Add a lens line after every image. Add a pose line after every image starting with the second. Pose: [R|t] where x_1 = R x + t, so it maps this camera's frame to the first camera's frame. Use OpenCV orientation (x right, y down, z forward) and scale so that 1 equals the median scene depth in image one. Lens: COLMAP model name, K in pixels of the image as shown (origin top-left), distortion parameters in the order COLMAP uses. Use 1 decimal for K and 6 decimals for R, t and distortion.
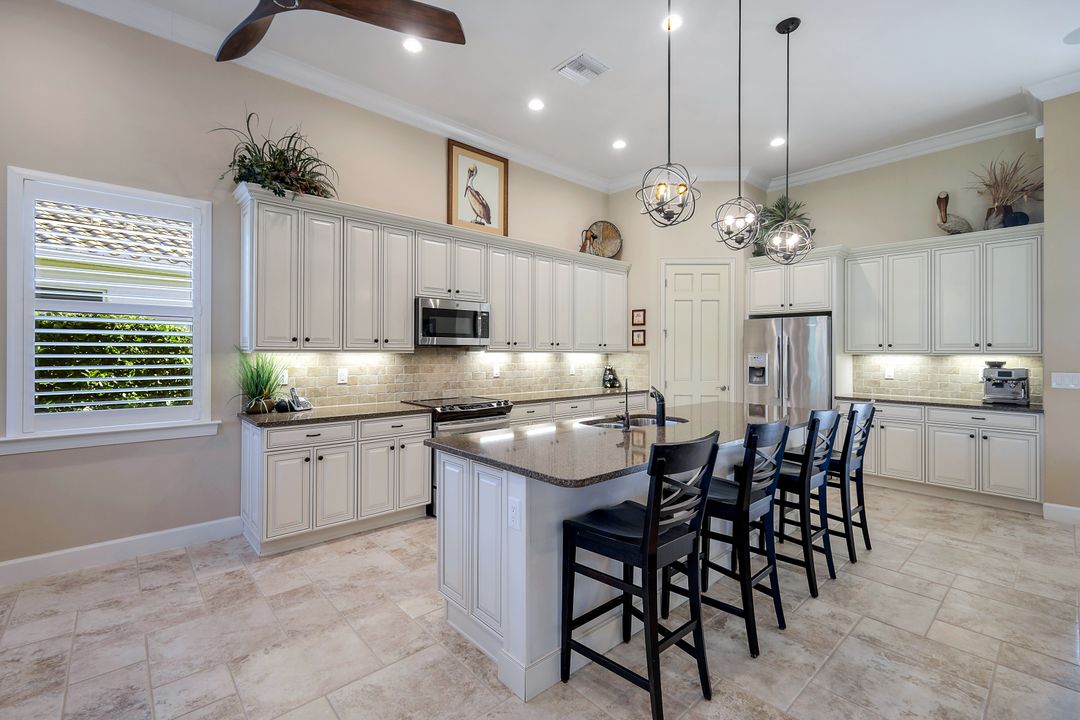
lens RADIAL K [[477.8, 0, 540.1], [0, 477.8, 351.2], [0, 0, 1]] dist [0.004466, -0.000405]
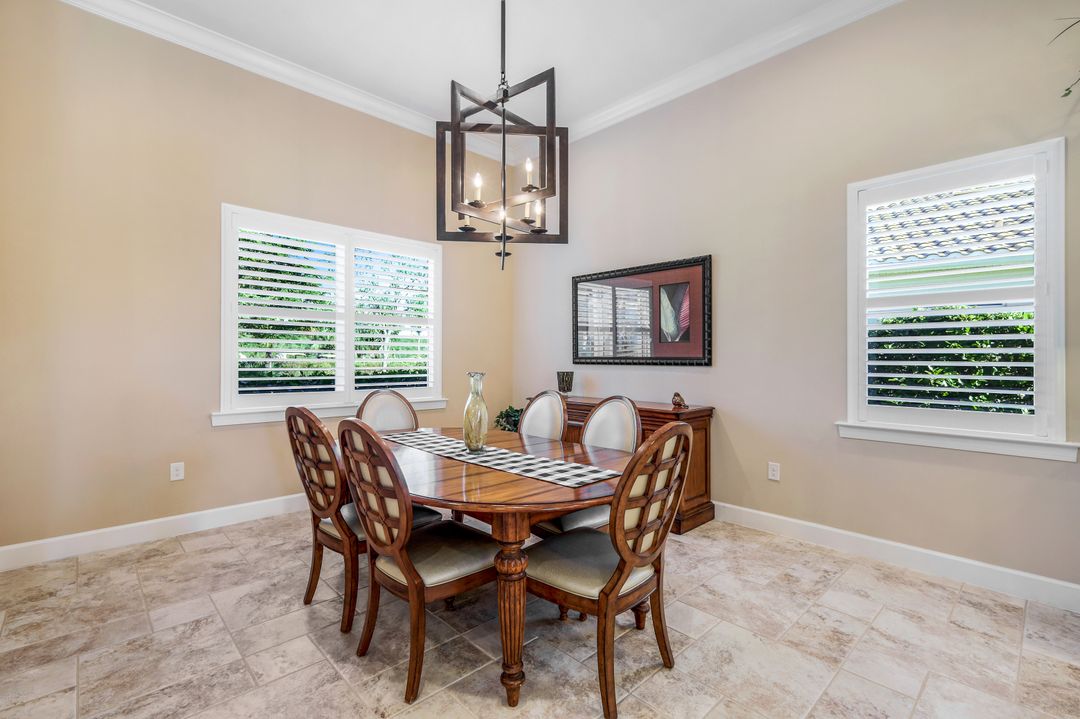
lens RADIAL K [[477.8, 0, 530.0], [0, 477.8, 363.5], [0, 0, 1]] dist [0.004466, -0.000405]
pose [[0.008252, 0.001877, -0.999964, 0.007000], [0.000890, 0.999998, 0.001884, 0.026007], [0.999966, -0.000905, 0.008250, 0.161043]]
